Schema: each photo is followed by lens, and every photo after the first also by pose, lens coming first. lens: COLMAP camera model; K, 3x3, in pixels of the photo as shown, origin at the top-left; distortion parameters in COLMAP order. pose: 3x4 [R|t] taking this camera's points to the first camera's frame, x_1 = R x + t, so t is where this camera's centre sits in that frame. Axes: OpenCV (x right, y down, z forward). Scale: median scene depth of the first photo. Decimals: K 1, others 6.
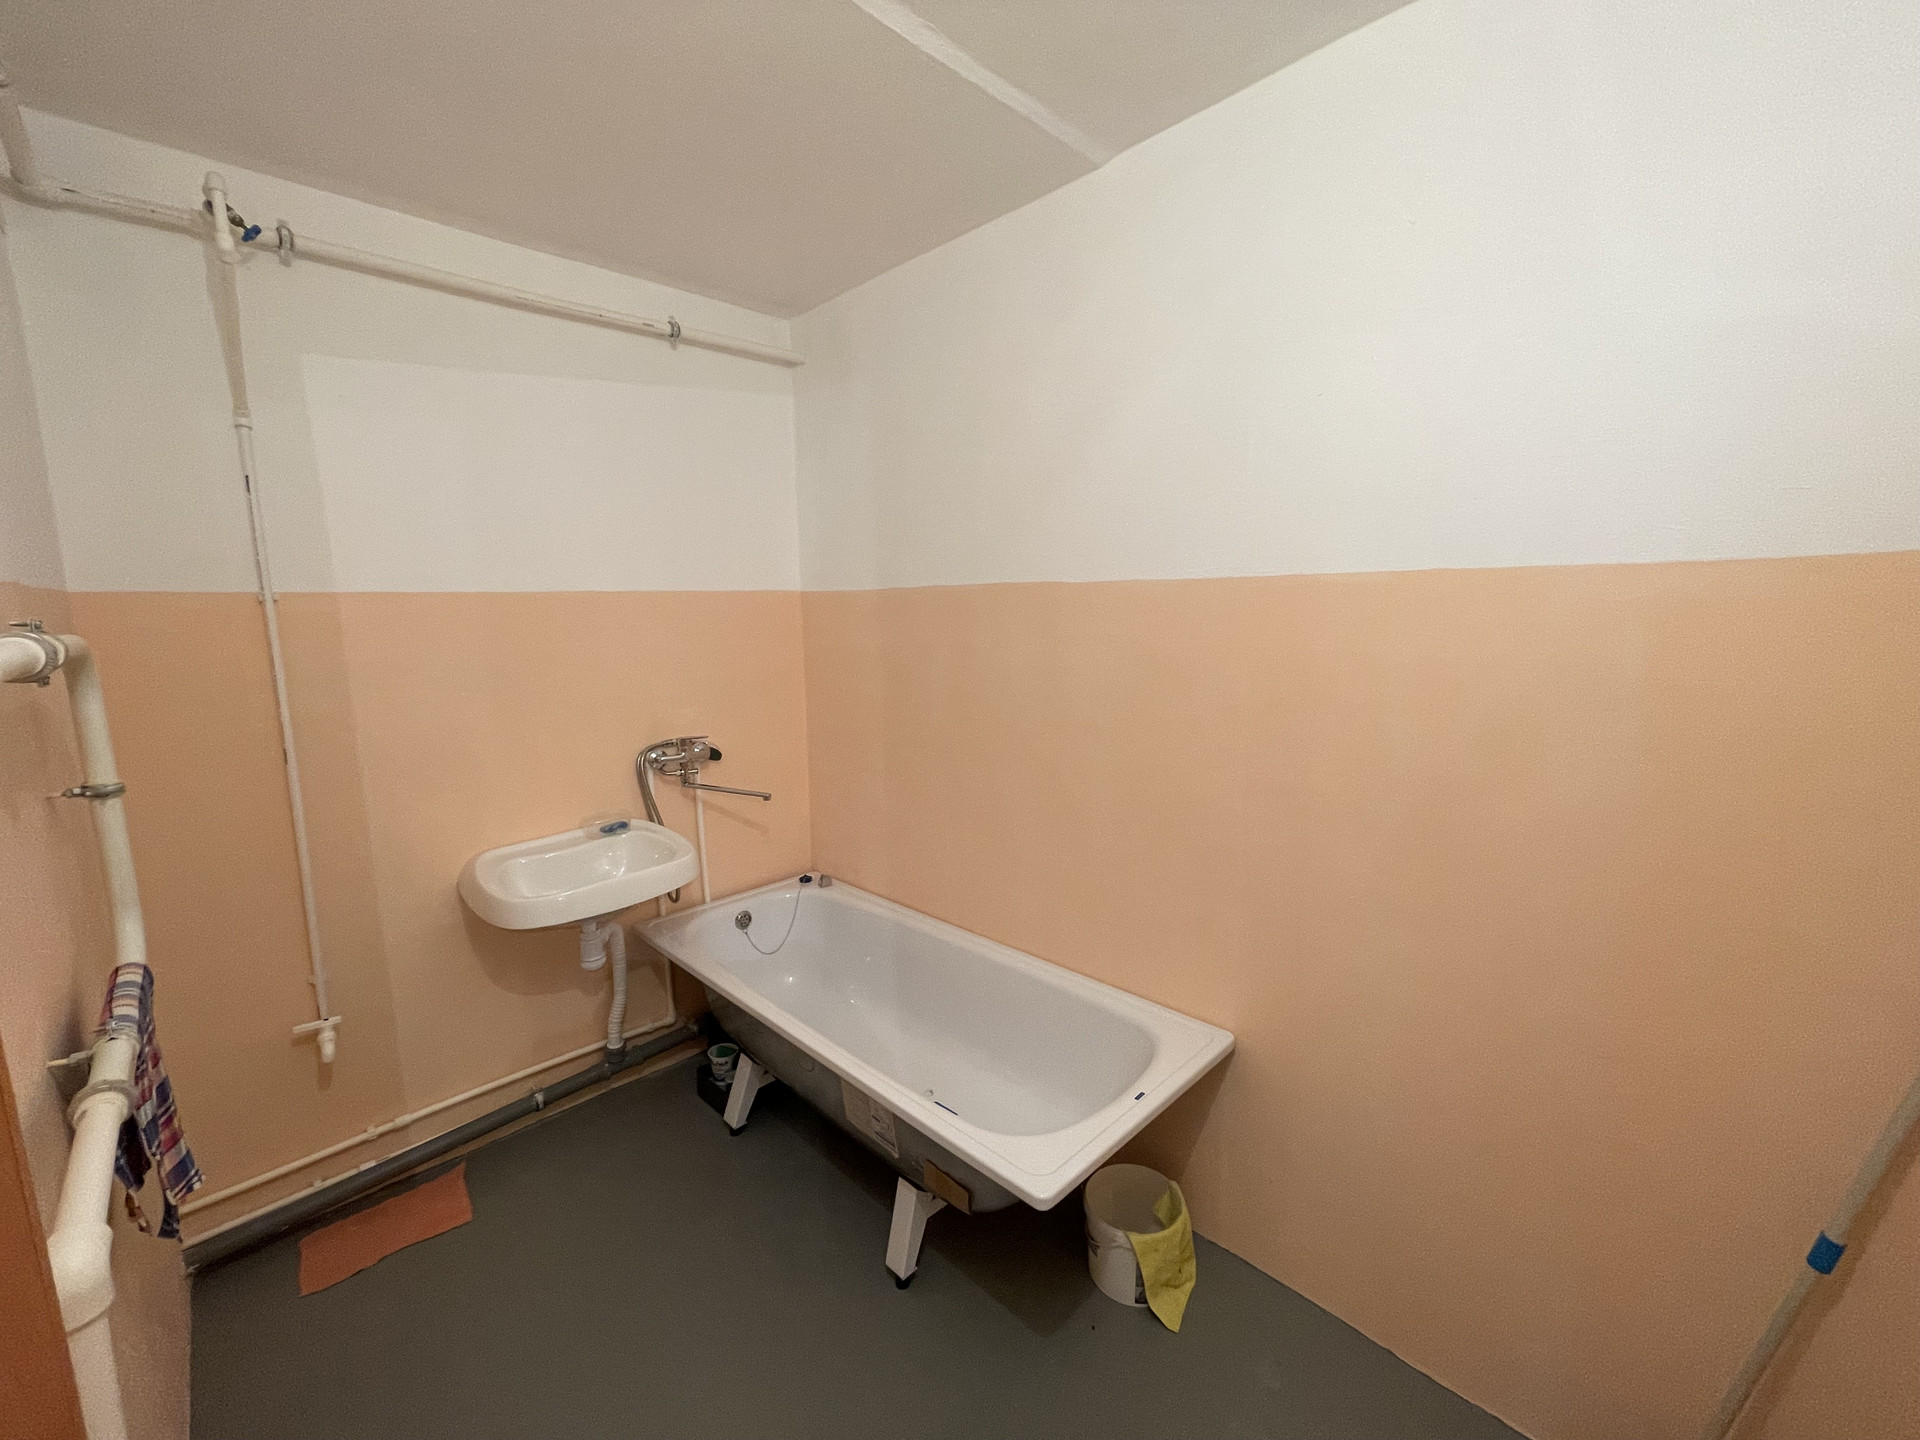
lens RADIAL K [[771.2, 0, 957.7], [0, 771.2, 714.7], [0, 0, 1]] dist [-0.003229, 0.001183]
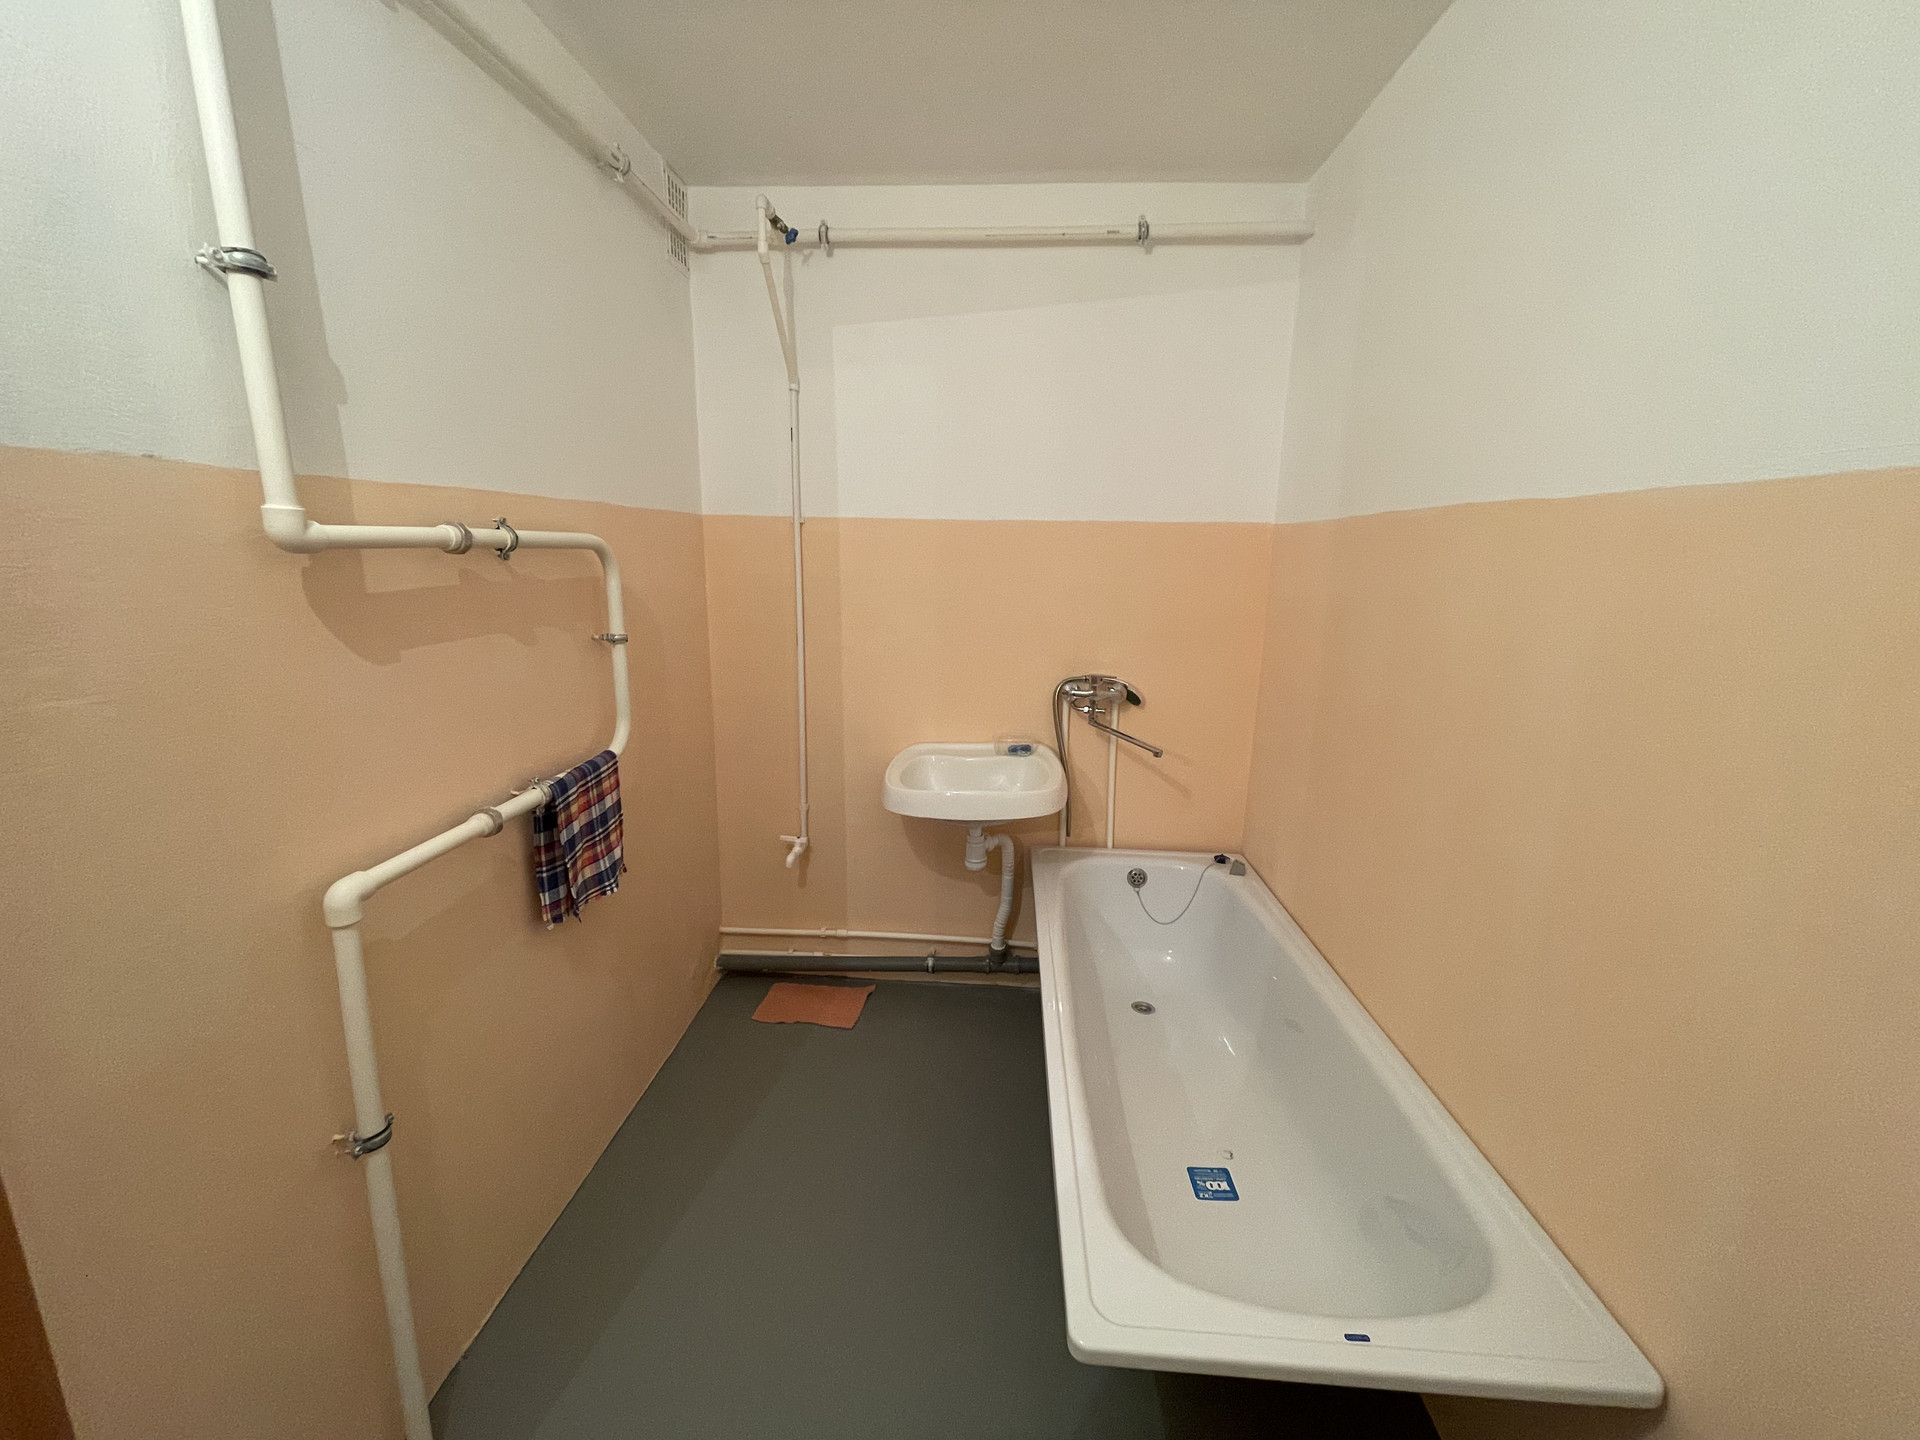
lens RADIAL K [[771.2, 0, 969.3], [0, 771.2, 711.9], [0, 0, 1]] dist [-0.003229, 0.001183]
pose [[0.667342, 0.179677, -0.722752, 0.258506], [-0.136301, 0.983536, 0.118657, -0.018382], [0.732173, 0.019327, 0.680845, 0.237863]]
